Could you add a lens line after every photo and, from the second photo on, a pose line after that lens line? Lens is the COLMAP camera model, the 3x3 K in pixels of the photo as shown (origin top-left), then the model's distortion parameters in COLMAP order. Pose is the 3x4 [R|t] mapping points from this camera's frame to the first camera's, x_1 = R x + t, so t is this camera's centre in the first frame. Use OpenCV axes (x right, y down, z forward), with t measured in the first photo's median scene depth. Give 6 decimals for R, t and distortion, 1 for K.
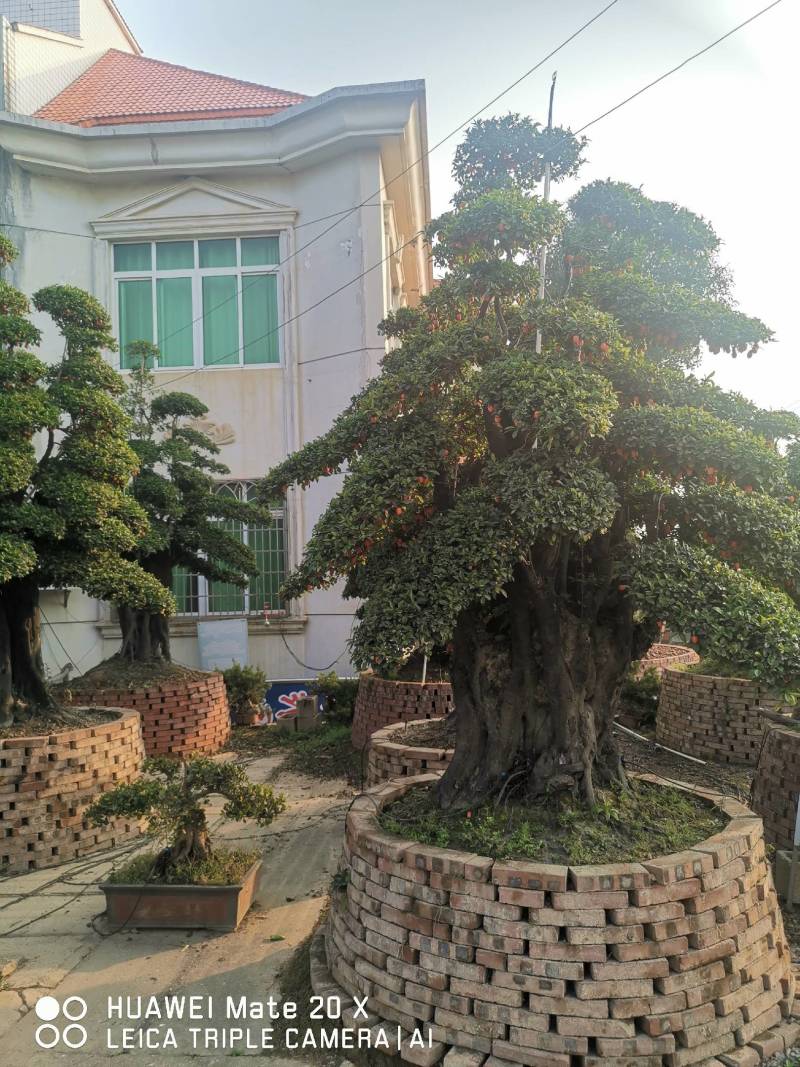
lens RADIAL K [[839.3, 0, 399.8], [0, 839.3, 533.4], [0, 0, 1]] dist [0.045886, -0.001175]
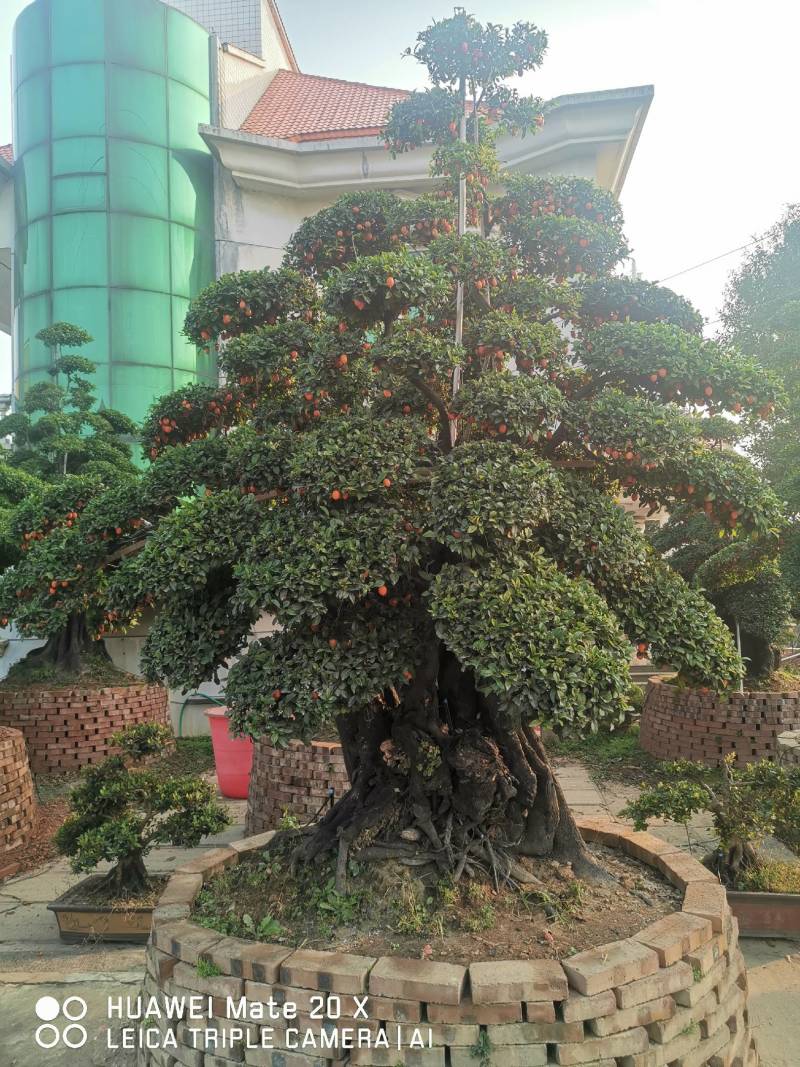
lens RADIAL K [[839.3, 0, 400.4], [0, 839.3, 534.3], [0, 0, 1]] dist [0.045886, -0.001175]
pose [[0.999563, -0.001133, -0.029551, -0.220184], [0.000484, 0.999759, -0.021965, 0.011193], [0.029569, 0.021941, 0.999322, 0.006433]]
